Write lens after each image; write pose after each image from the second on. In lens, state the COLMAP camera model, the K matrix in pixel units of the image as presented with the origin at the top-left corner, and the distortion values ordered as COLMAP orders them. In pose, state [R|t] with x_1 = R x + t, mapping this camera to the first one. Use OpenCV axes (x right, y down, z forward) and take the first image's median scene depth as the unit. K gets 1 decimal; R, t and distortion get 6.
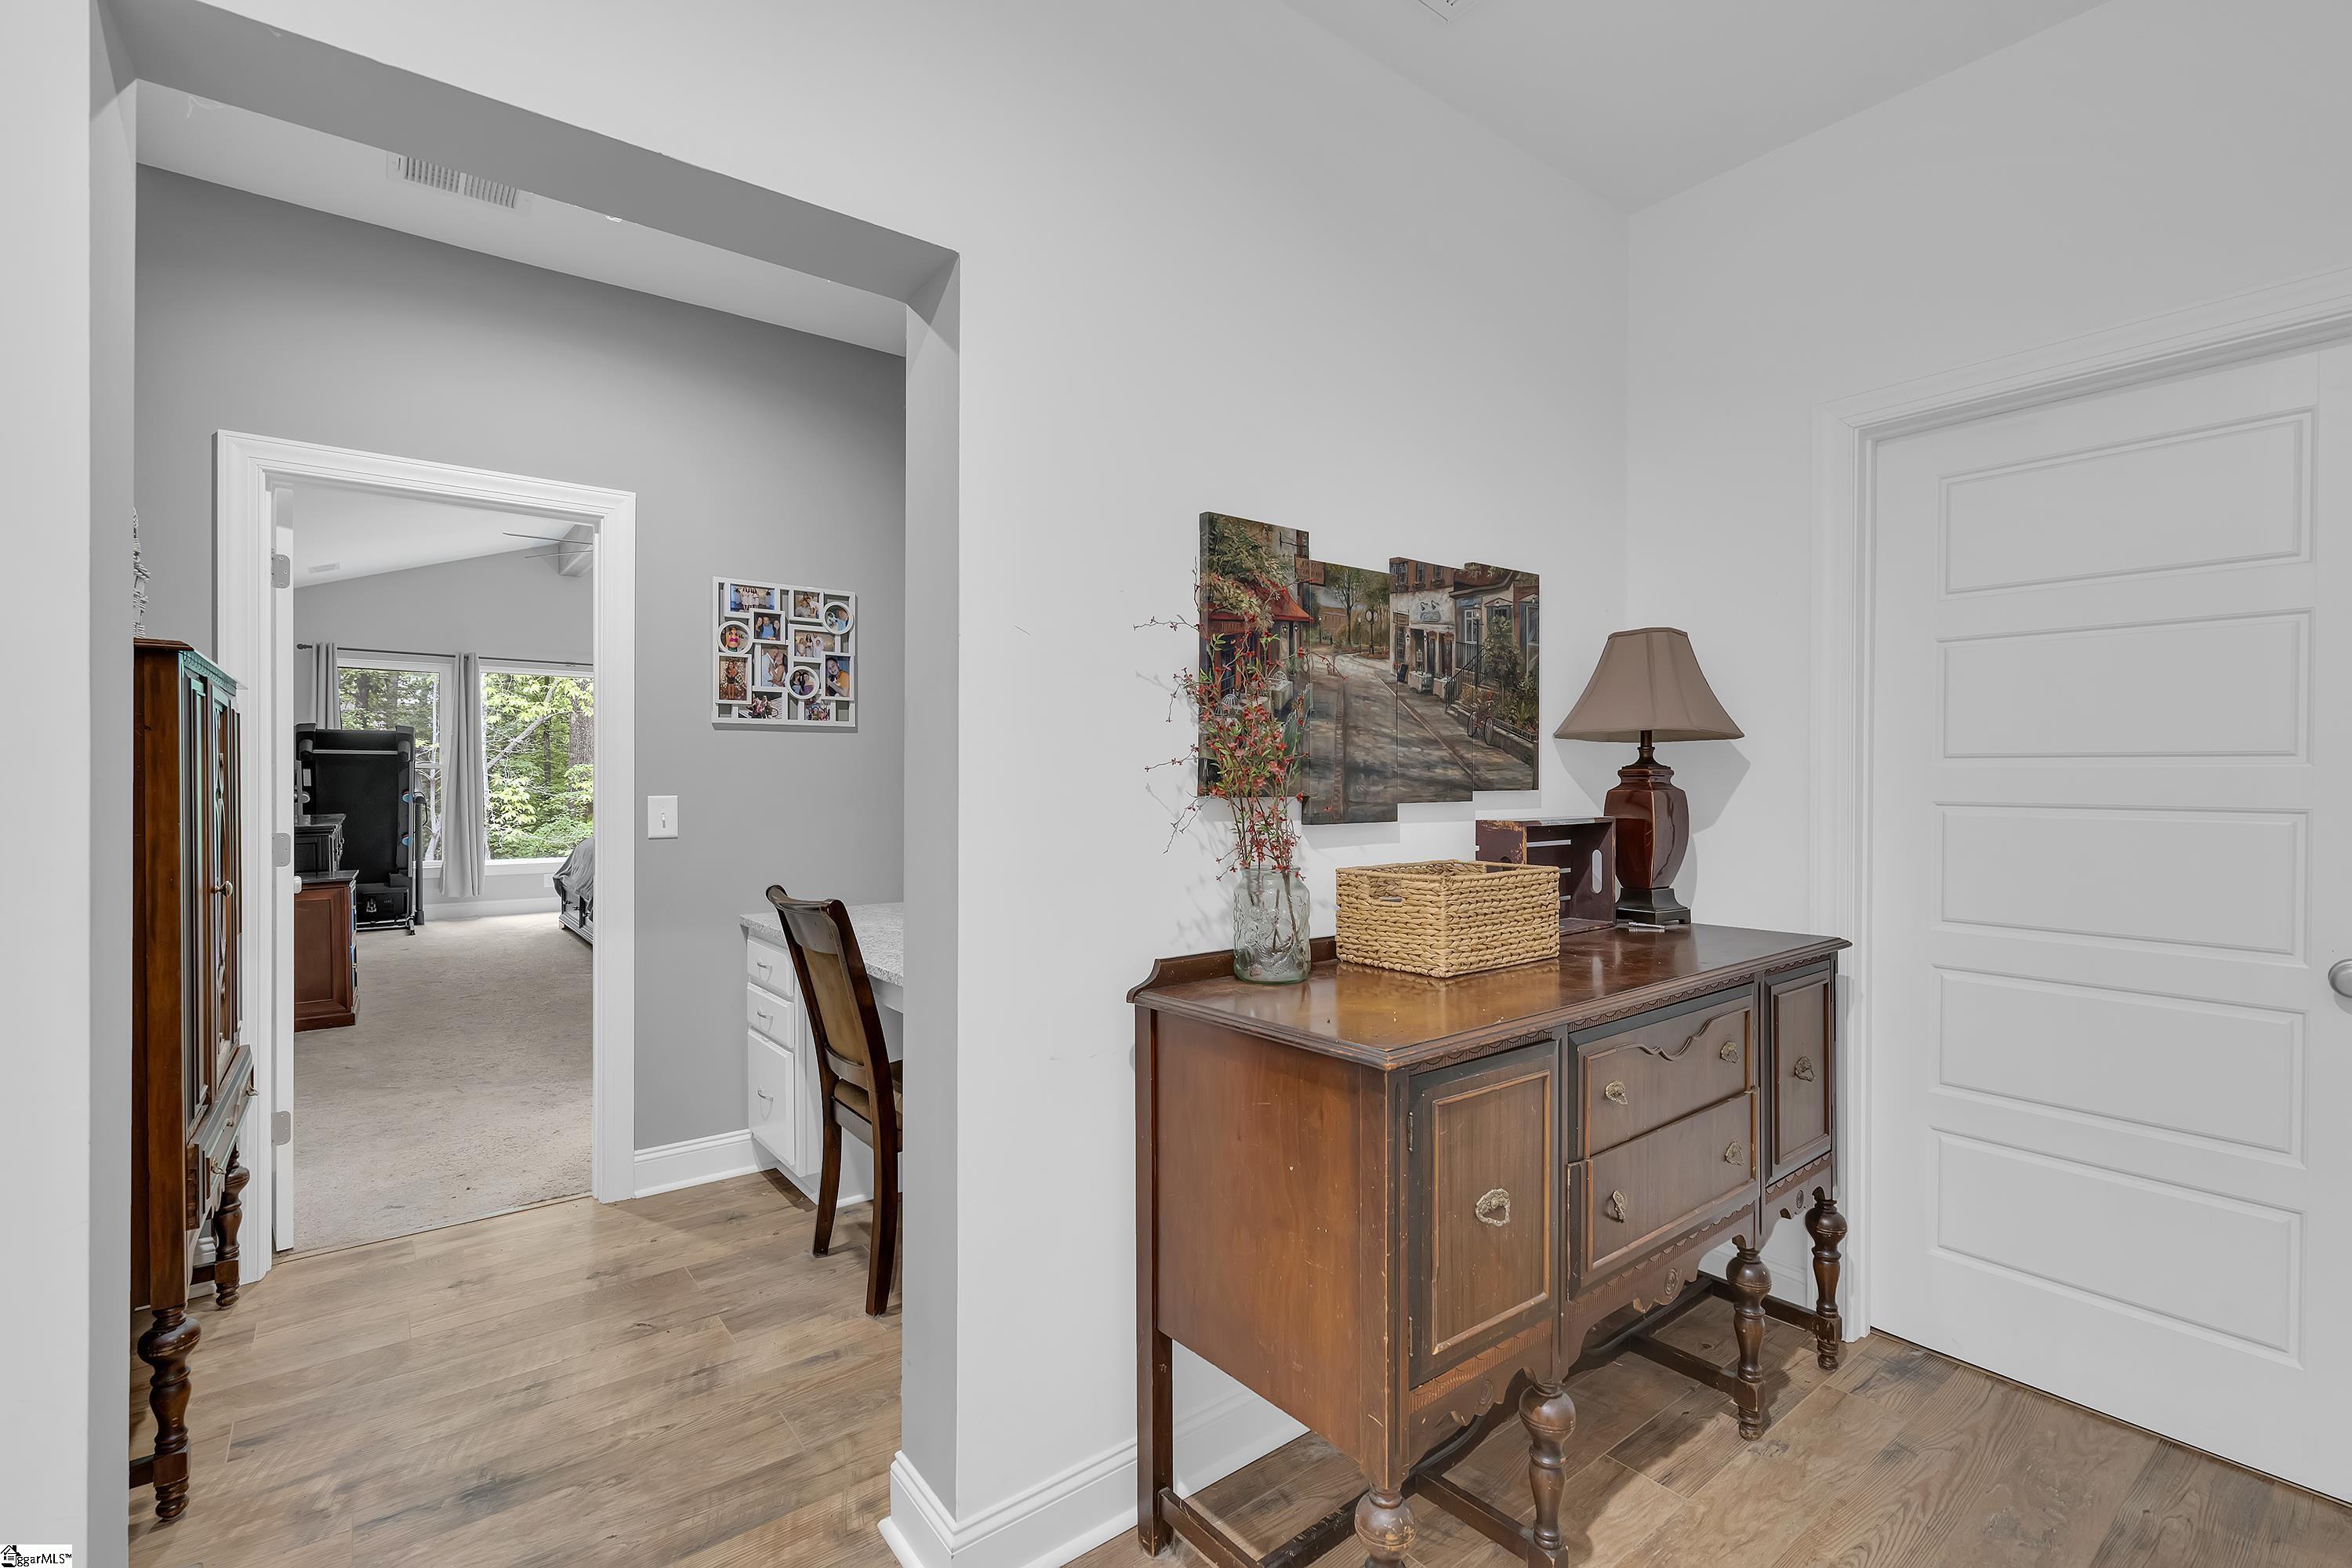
lens RADIAL K [[1058.0, 0, 1185.9], [0, 1058.0, 781.7], [0, 0, 1]] dist [-0.002357, 0.000777]
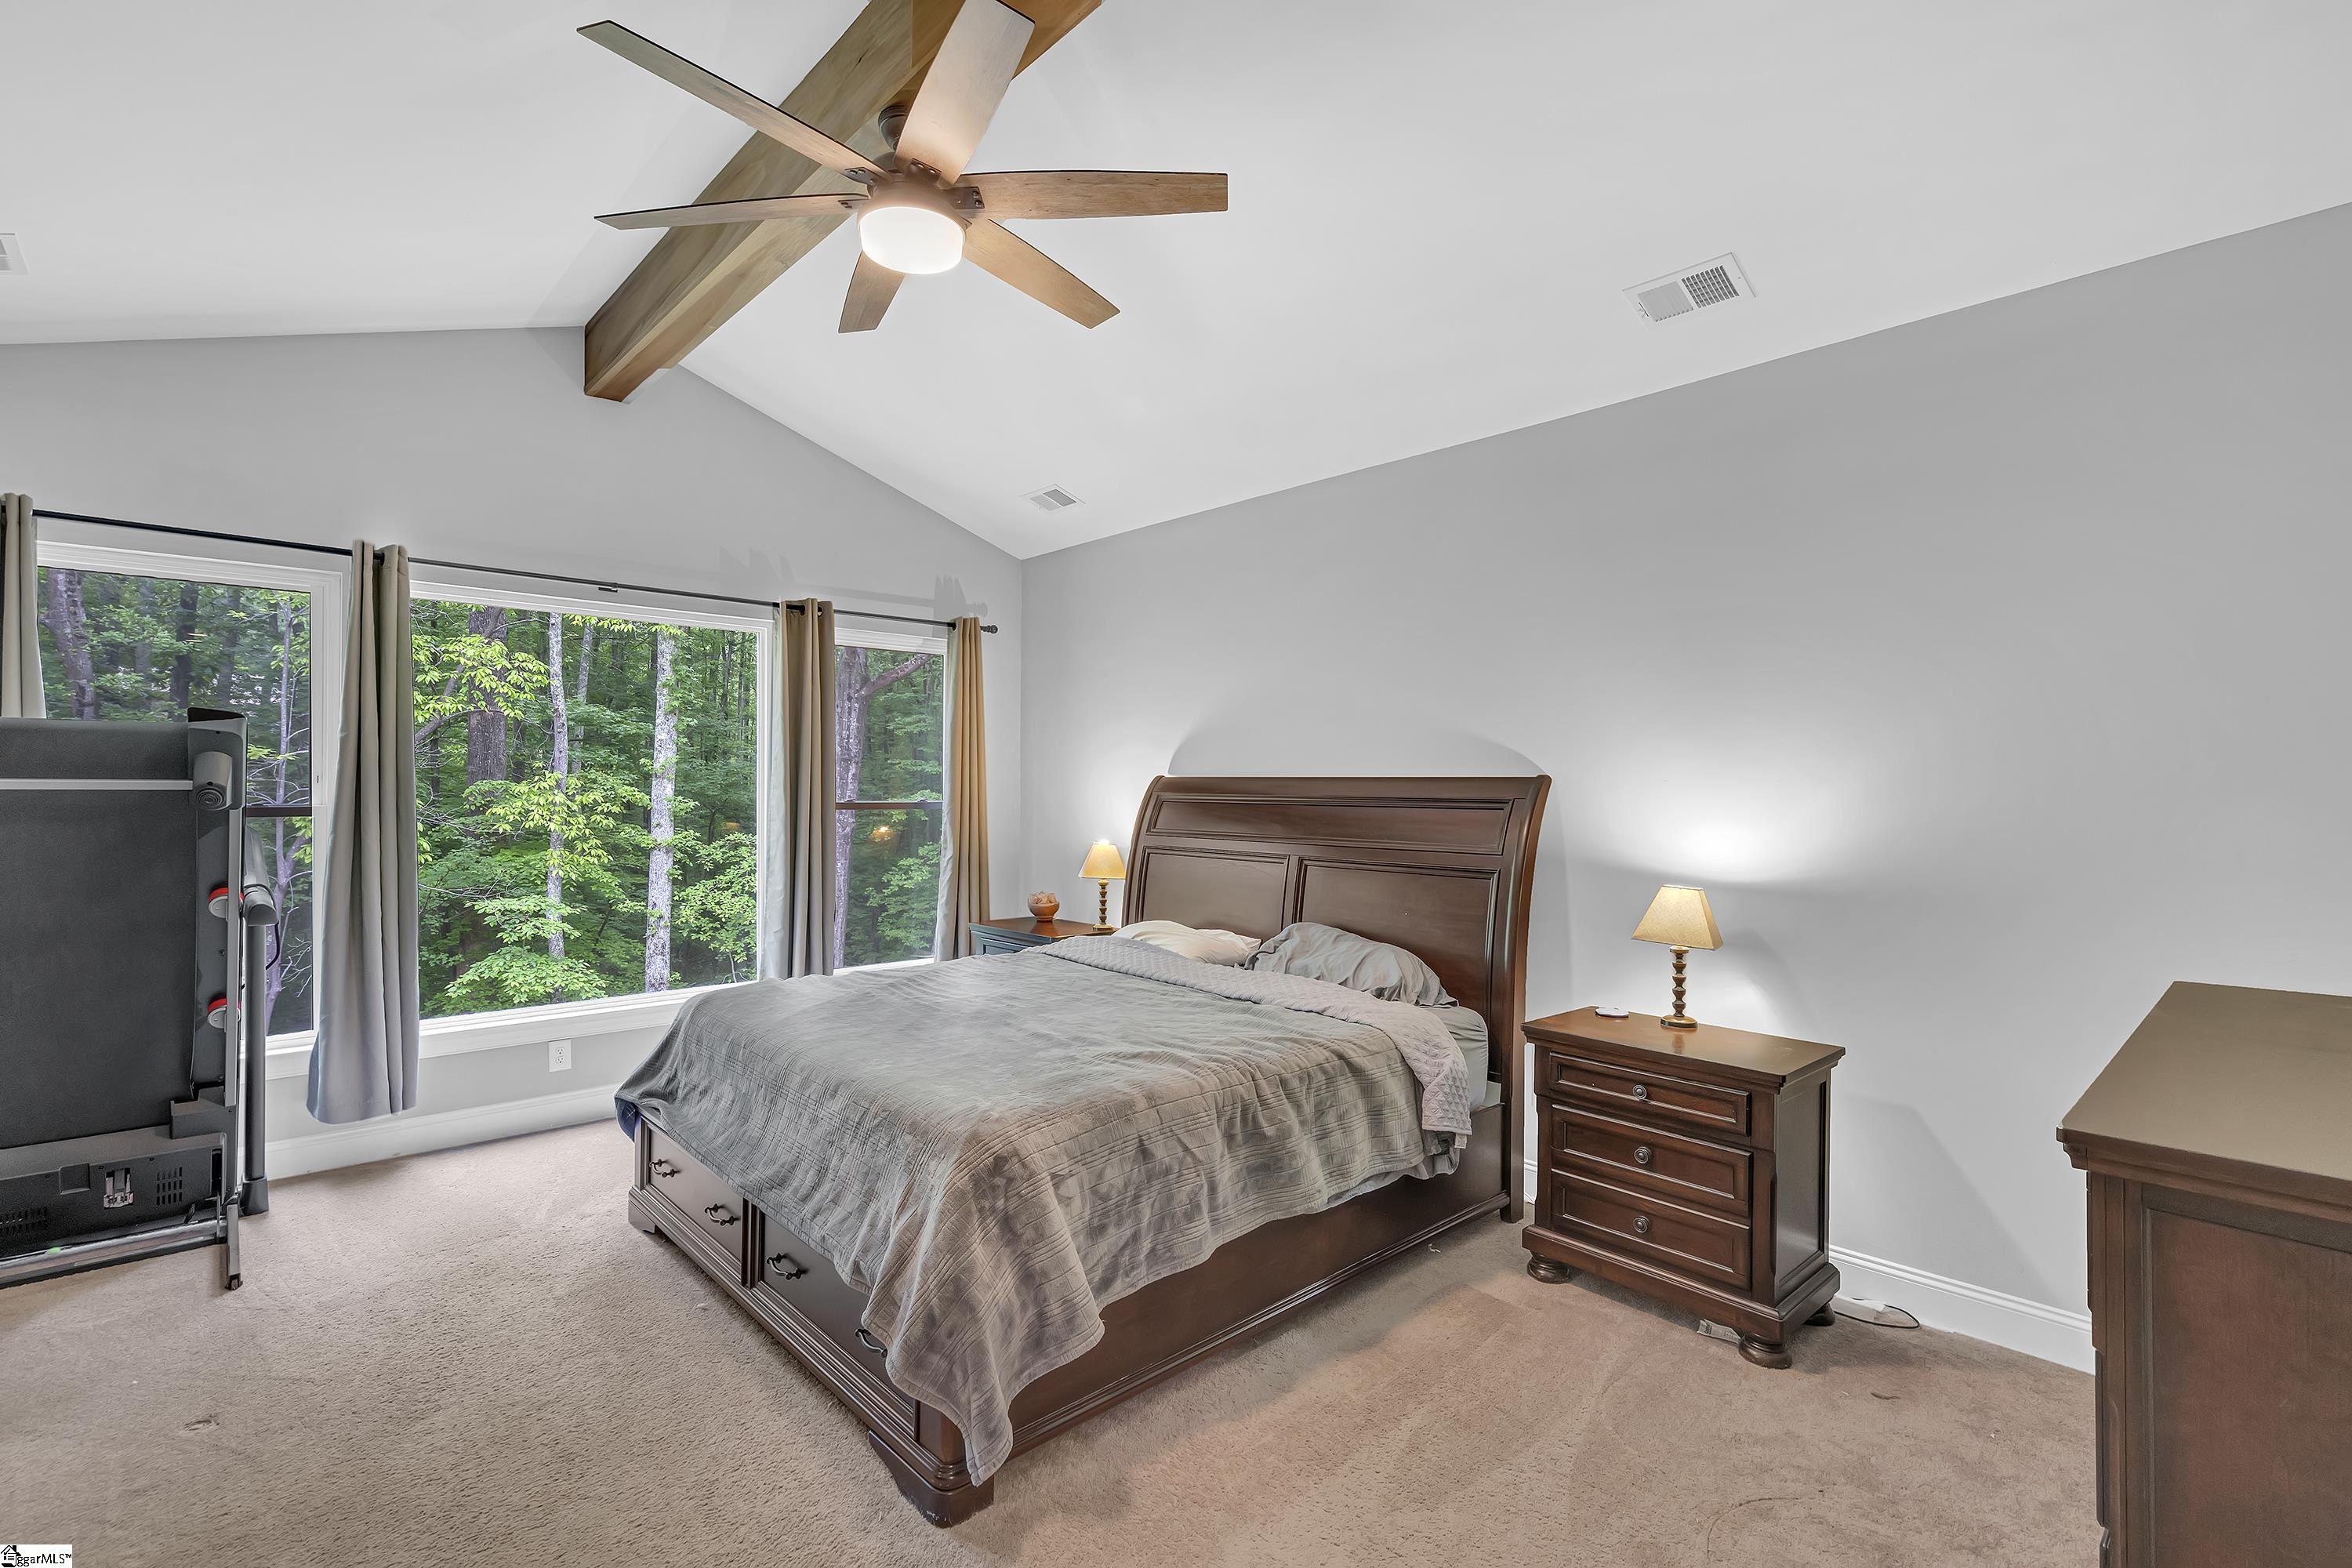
lens RADIAL K [[1058.0, 0, 1165.7], [0, 1058.0, 778.8], [0, 0, 1]] dist [-0.002357, 0.000777]
pose [[0.996694, 0.001526, 0.081231, -0.402009], [-0.000481, 0.999917, -0.012875, -0.022077], [-0.081243, 0.012794, 0.996612, 0.554301]]
